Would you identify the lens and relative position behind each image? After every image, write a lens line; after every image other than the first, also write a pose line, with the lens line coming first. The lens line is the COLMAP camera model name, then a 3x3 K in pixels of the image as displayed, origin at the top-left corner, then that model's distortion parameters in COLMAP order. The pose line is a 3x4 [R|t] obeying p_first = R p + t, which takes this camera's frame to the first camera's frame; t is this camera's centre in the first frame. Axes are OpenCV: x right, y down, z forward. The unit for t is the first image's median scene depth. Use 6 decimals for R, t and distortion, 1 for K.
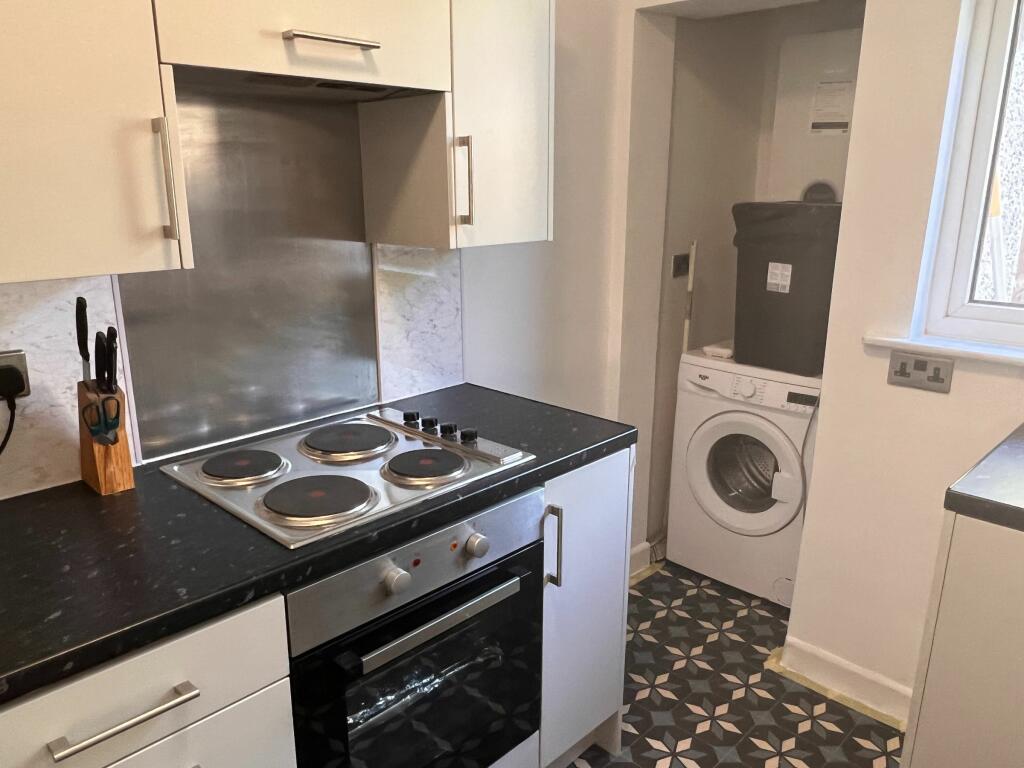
lens RADIAL K [[768.9, 0, 511.6], [0, 768.9, 388.2], [0, 0, 1]] dist [0.006157, 0.001631]
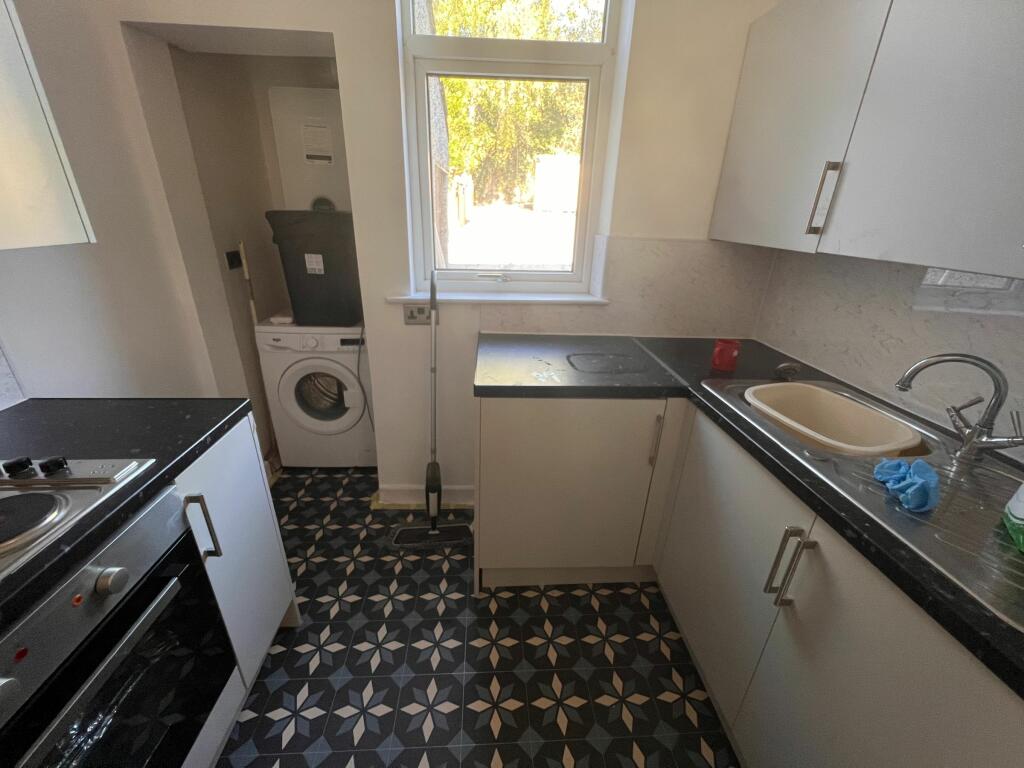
lens RADIAL K [[412.4, 0, 507.4], [0, 412.4, 382.4], [0, 0, 1]] dist [-0.005124, 0.000386]
pose [[0.683328, -0.268277, 0.679036, 0.006386], [0.170069, 0.962948, 0.209303, -0.033019], [-0.710028, -0.027540, 0.703635, 0.213827]]
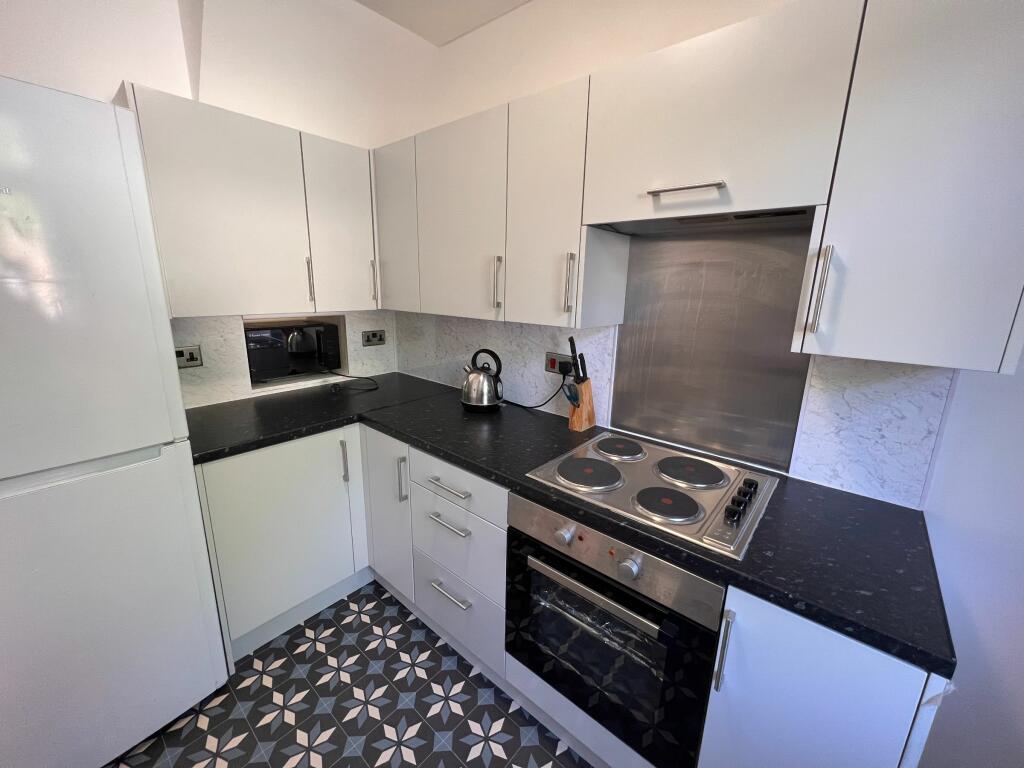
lens RADIAL K [[410.8, 0, 515.3], [0, 410.8, 379.4], [0, 0, 1]] dist [-0.000160, -0.000115]
pose [[0.065177, 0.228150, -0.971442, 0.355889], [-0.288773, 0.936170, 0.200491, -0.114539], [0.955177, 0.267459, 0.126900, 0.438466]]
